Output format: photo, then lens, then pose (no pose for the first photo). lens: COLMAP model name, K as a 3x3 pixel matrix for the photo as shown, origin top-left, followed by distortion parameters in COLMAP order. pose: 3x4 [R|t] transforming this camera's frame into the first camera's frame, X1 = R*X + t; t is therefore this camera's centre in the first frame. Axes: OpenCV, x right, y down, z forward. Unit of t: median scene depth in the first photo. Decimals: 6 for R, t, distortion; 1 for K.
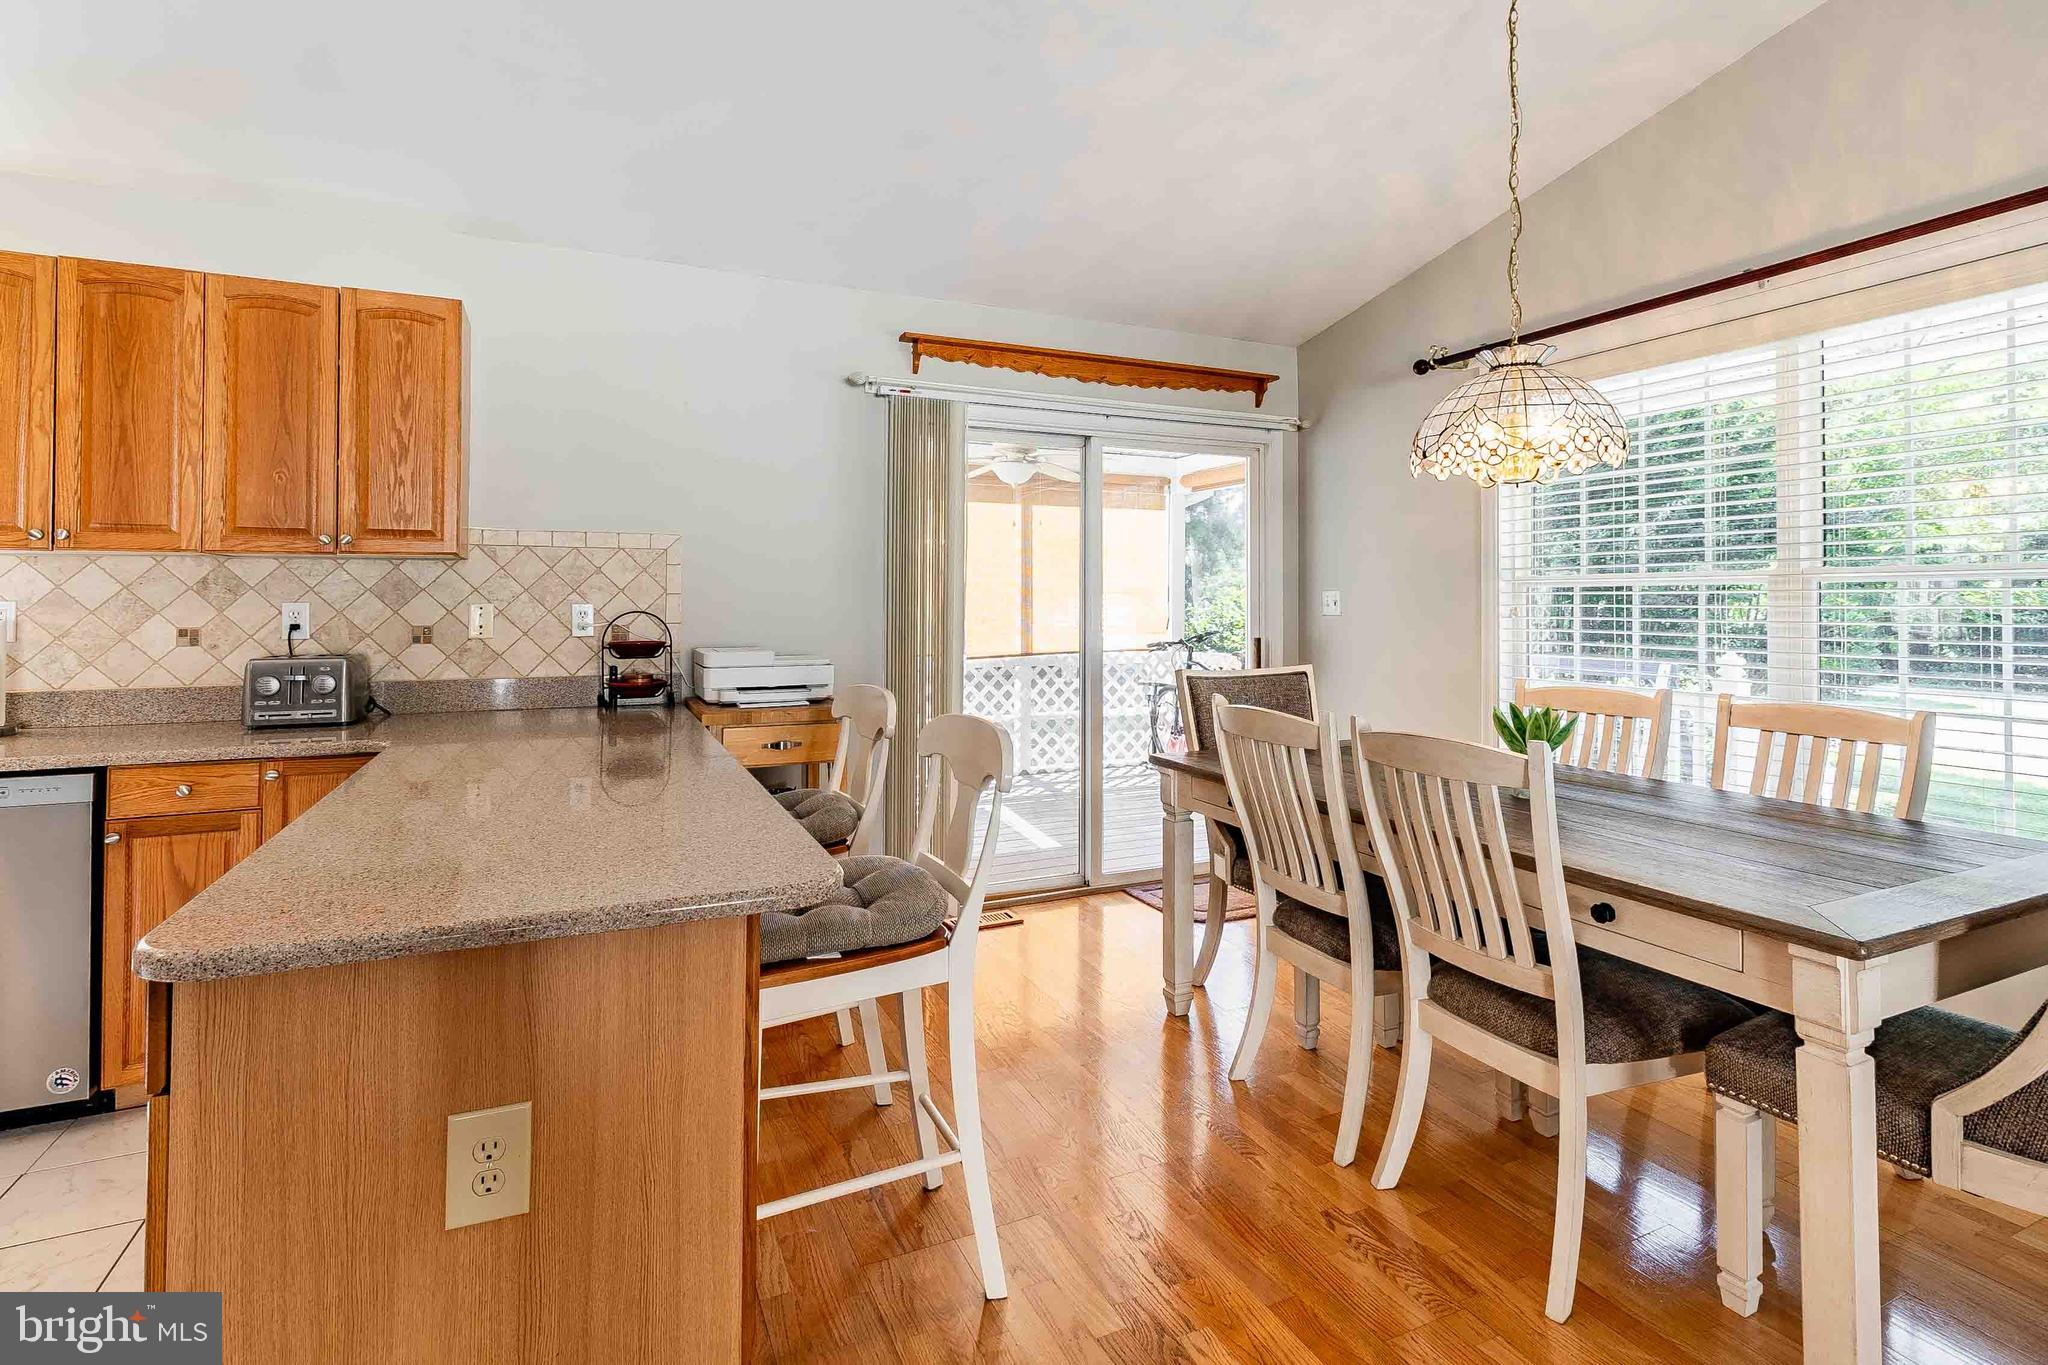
lens RADIAL K [[967.3, 0, 1009.7], [0, 967.3, 596.8], [0, 0, 1]] dist [0.002373, 0.002453]
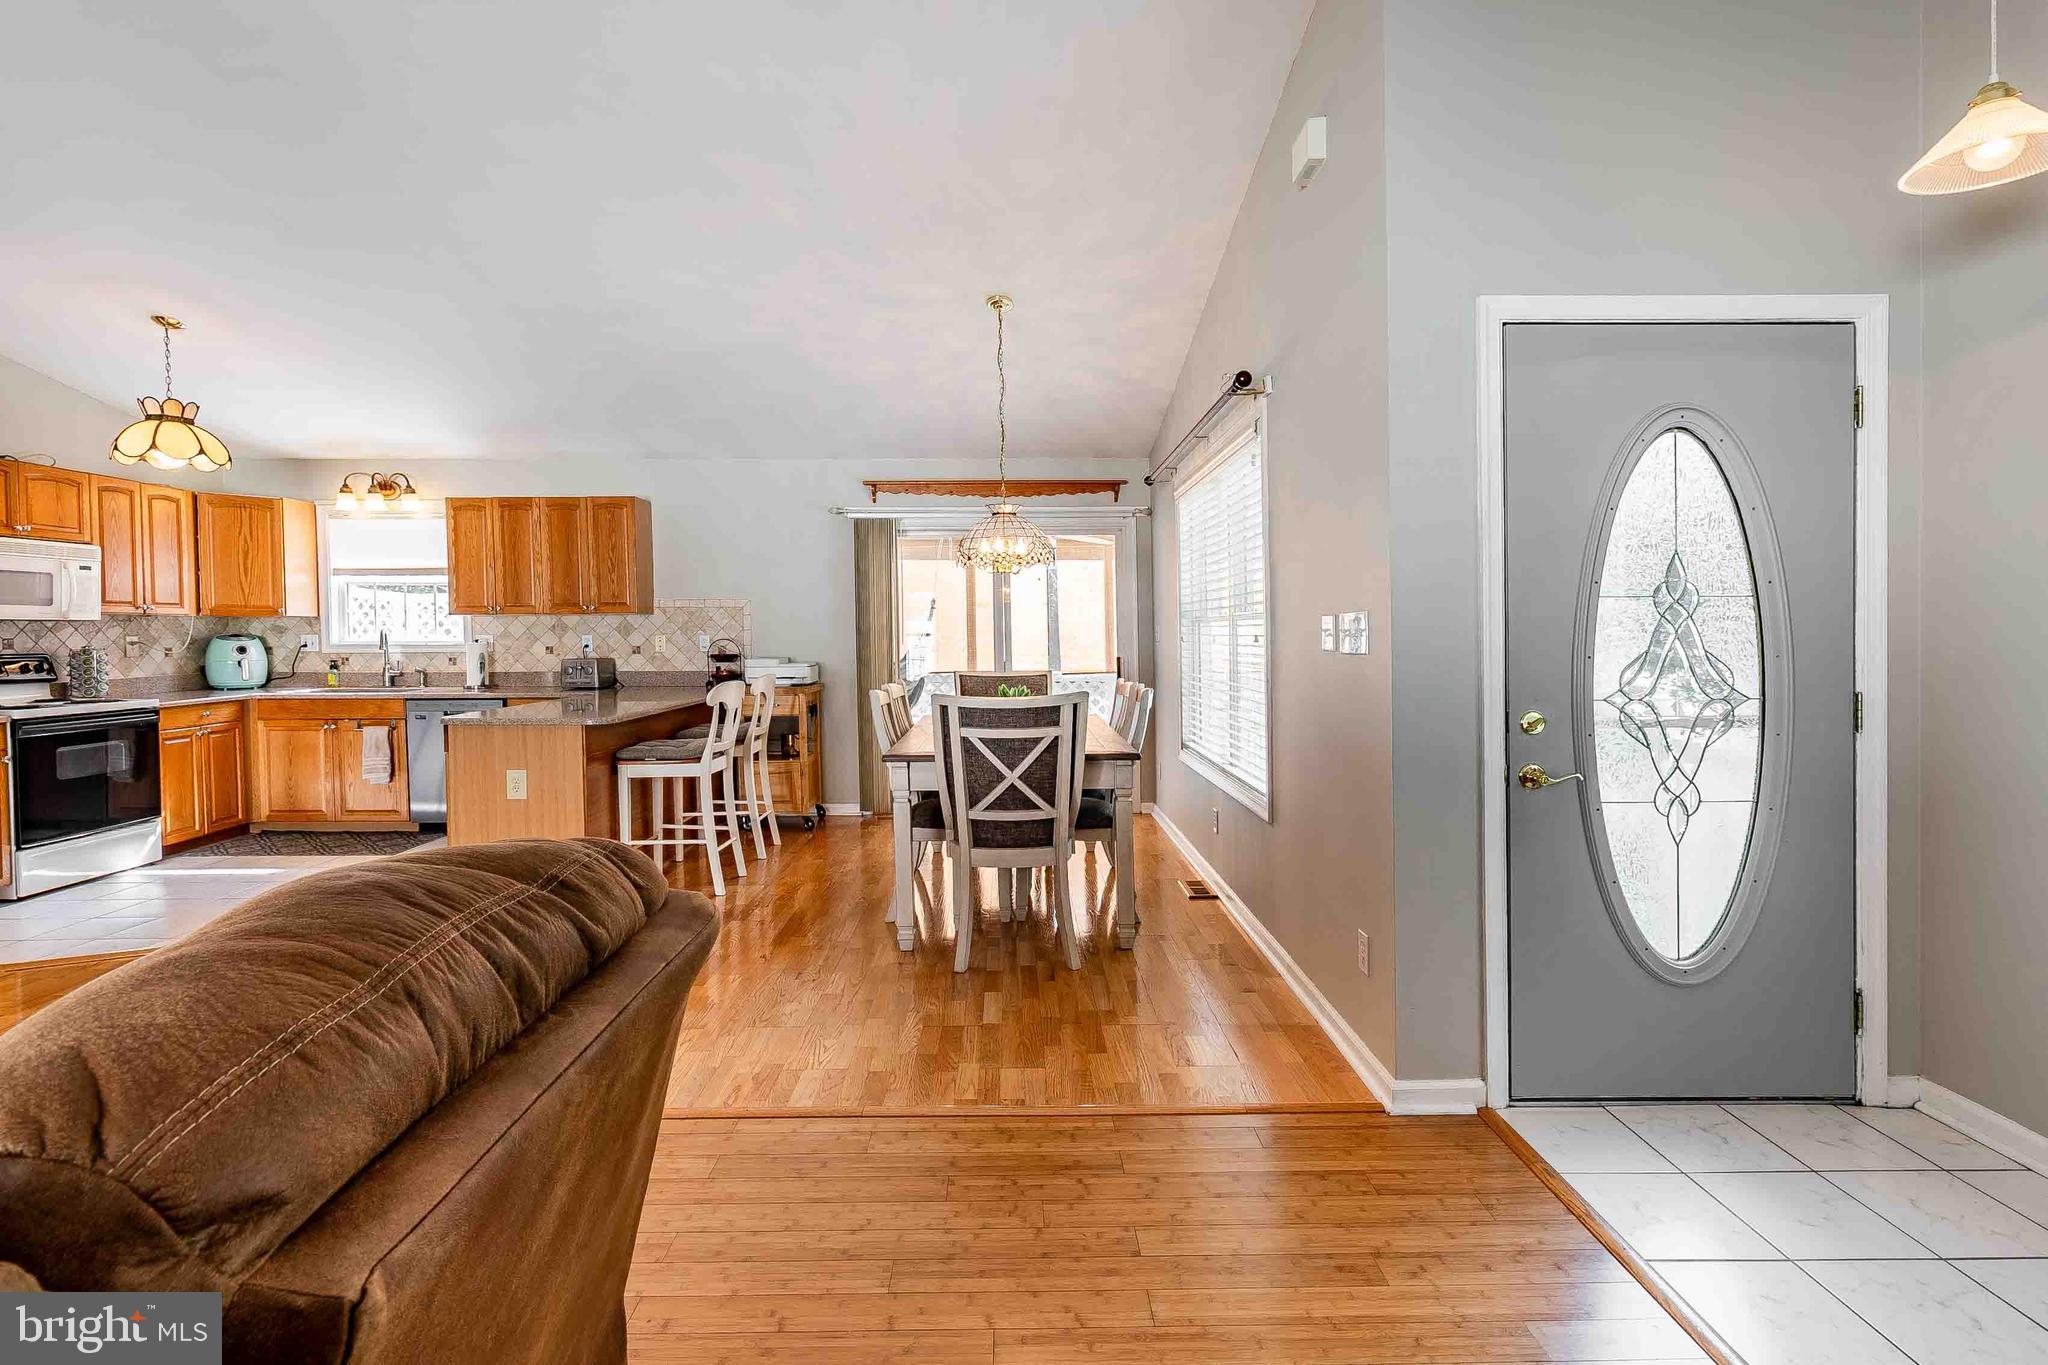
lens RADIAL K [[967.3, 0, 1018.9], [0, 967.3, 686.8], [0, 0, 1]] dist [0.002373, 0.002453]
pose [[0.914953, 0.020504, -0.403039, 1.117637], [0.005621, 0.997964, 0.063529, -0.011765], [0.403521, -0.060391, 0.912975, -0.664248]]
